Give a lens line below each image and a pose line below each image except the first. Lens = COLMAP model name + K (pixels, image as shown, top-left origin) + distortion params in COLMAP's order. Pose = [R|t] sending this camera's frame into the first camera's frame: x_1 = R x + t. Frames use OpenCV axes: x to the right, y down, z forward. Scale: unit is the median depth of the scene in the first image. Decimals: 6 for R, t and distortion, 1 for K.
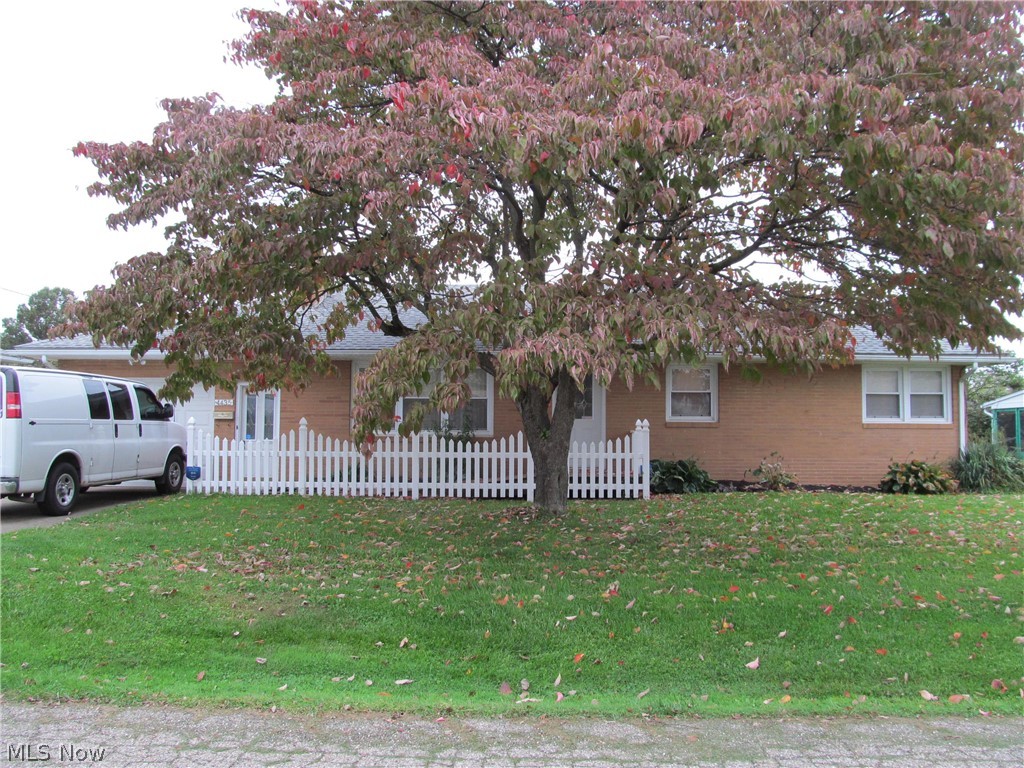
lens RADIAL K [[827.4, 0, 512.0], [0, 827.4, 384.0], [0, 0, 1]] dist [-0.060252, -0.000176]
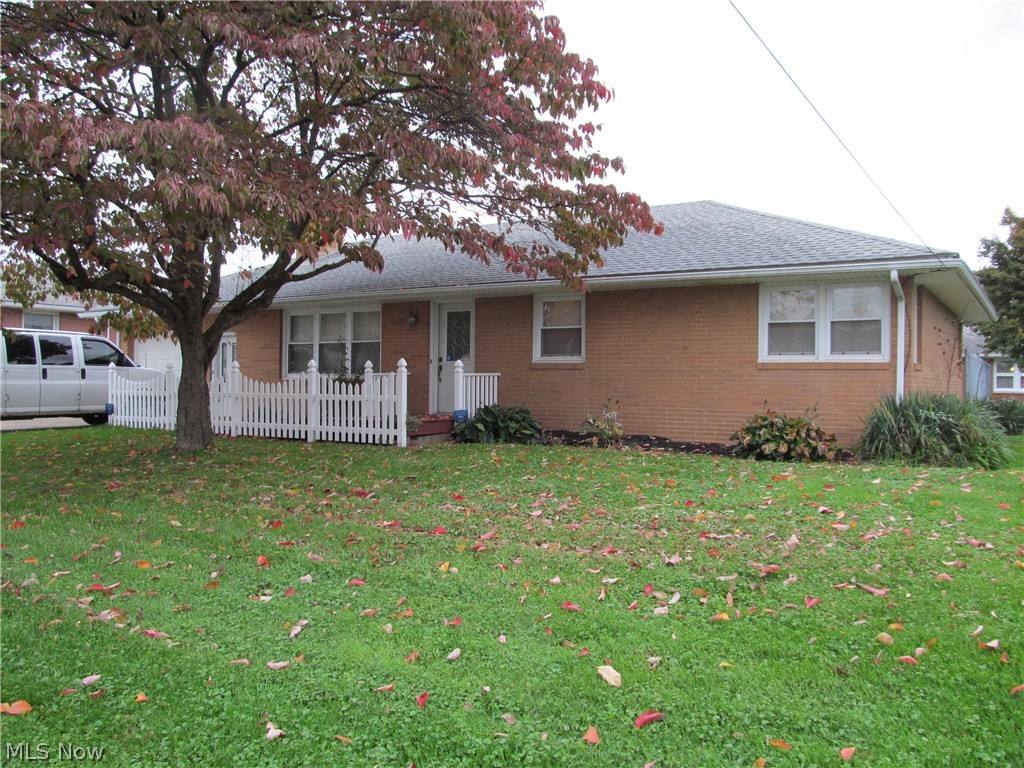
lens RADIAL K [[827.4, 0, 512.0], [0, 827.4, 384.0], [0, 0, 1]] dist [-0.060252, -0.000176]
pose [[0.855058, 0.002263, -0.518527, 0.673265], [0.025399, 0.998607, 0.046243, 0.029509], [0.517910, -0.052710, 0.853810, 0.264749]]
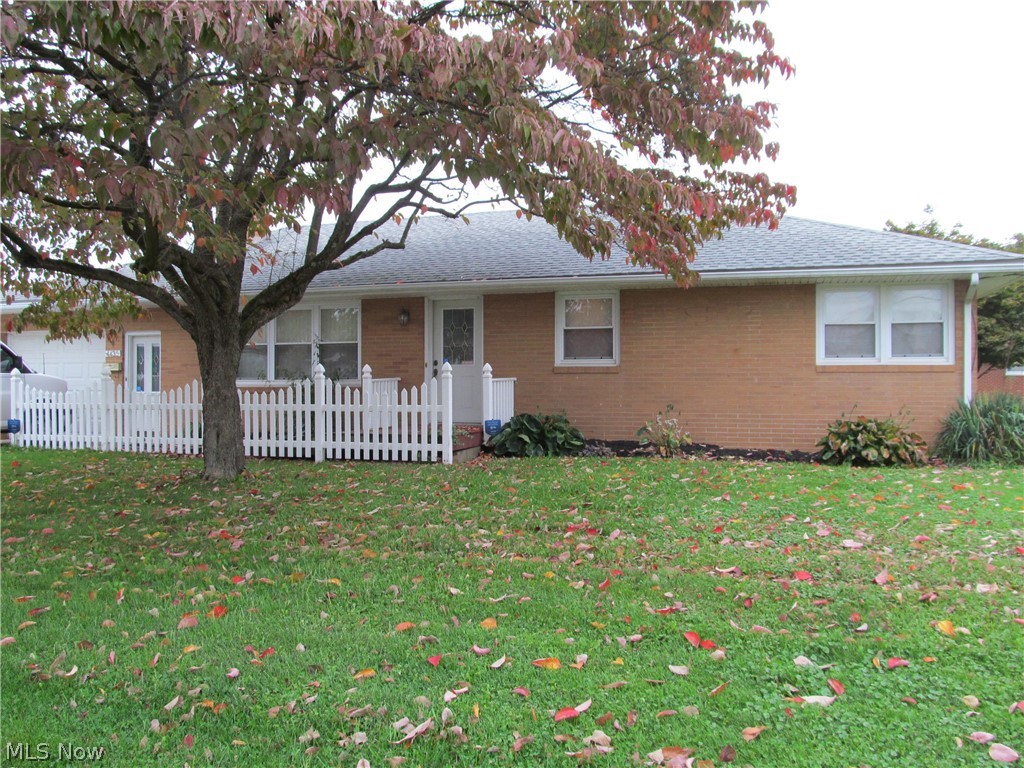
lens RADIAL K [[827.4, 0, 512.0], [0, 827.4, 384.0], [0, 0, 1]] dist [-0.060252, -0.000176]
pose [[0.955224, -0.007692, -0.295784, 0.415411], [0.023636, 0.998451, 0.050366, 0.023443], [0.294939, -0.055102, 0.953926, 0.246212]]
